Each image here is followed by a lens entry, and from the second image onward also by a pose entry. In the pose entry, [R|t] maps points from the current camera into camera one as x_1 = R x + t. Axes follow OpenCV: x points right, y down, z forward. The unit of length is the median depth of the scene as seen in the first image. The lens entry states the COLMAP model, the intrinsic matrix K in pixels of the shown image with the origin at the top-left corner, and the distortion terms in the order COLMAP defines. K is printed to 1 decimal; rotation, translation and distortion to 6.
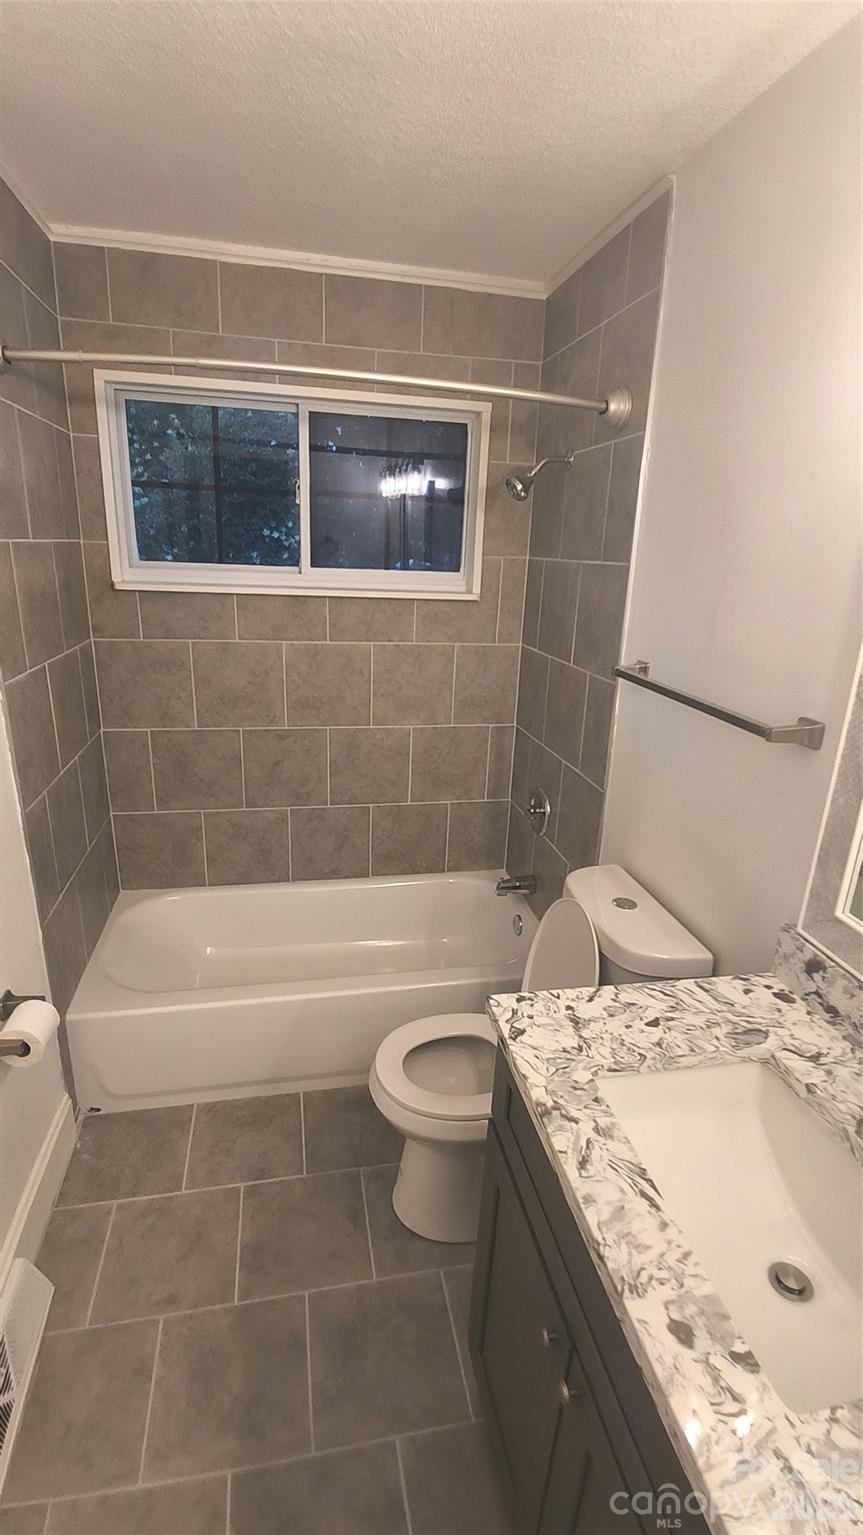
lens RADIAL K [[705.1, 0, 434.1], [0, 705.1, 775.2], [0, 0, 1]] dist [0.011749, -0.016751]
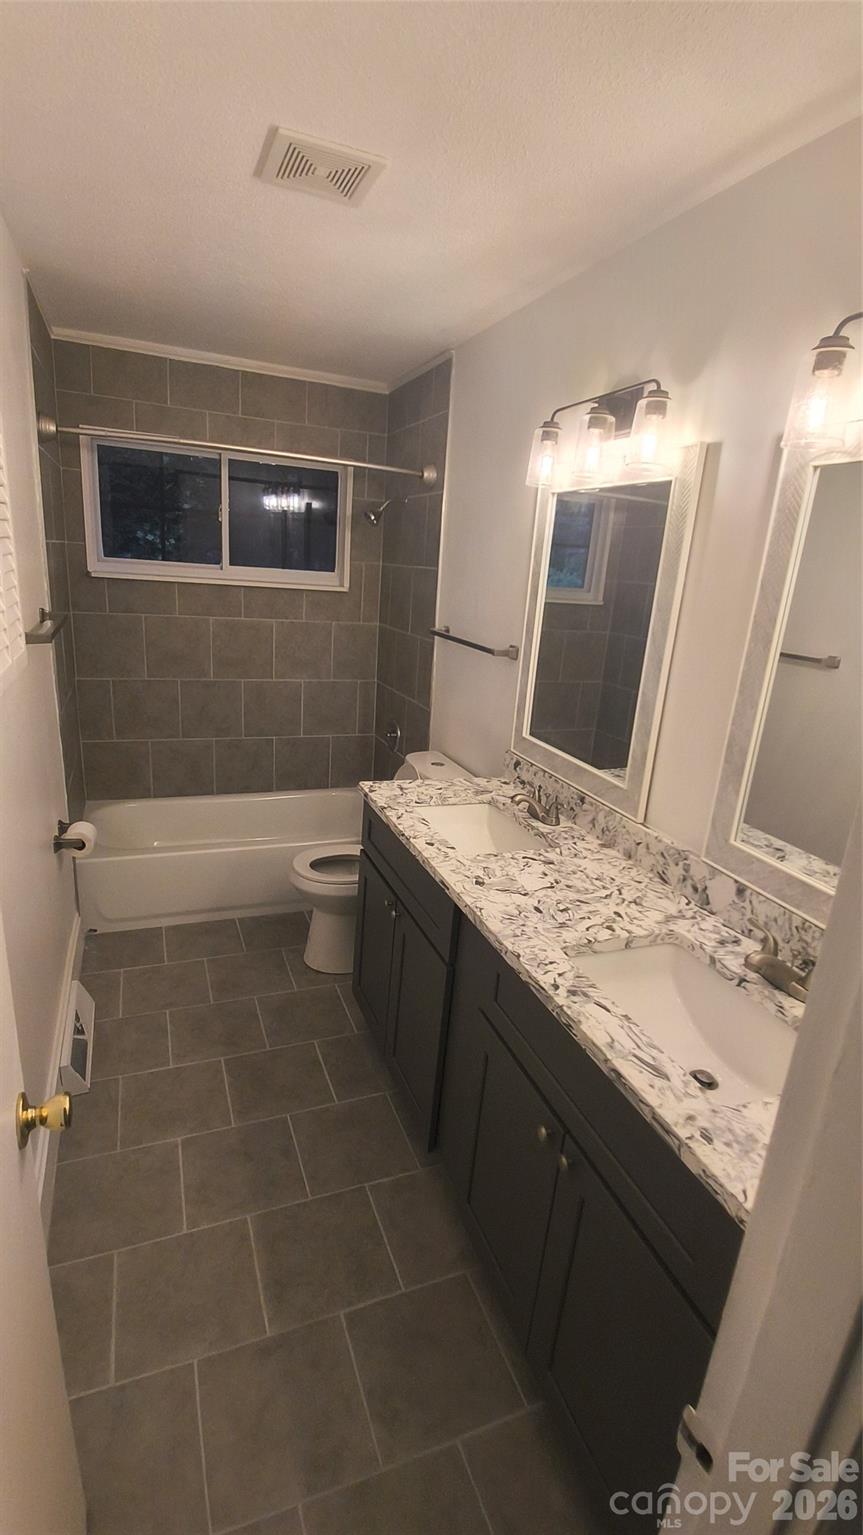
lens RADIAL K [[701.9, 0, 432.4], [0, 701.9, 777.7], [0, 0, 1]] dist [0.009698, -0.016066]
pose [[0.983996, -0.023090, 0.176688, -0.034251], [0.024310, 0.999693, -0.004740, 0.162567], [-0.176524, 0.008960, 0.984255, -0.502737]]
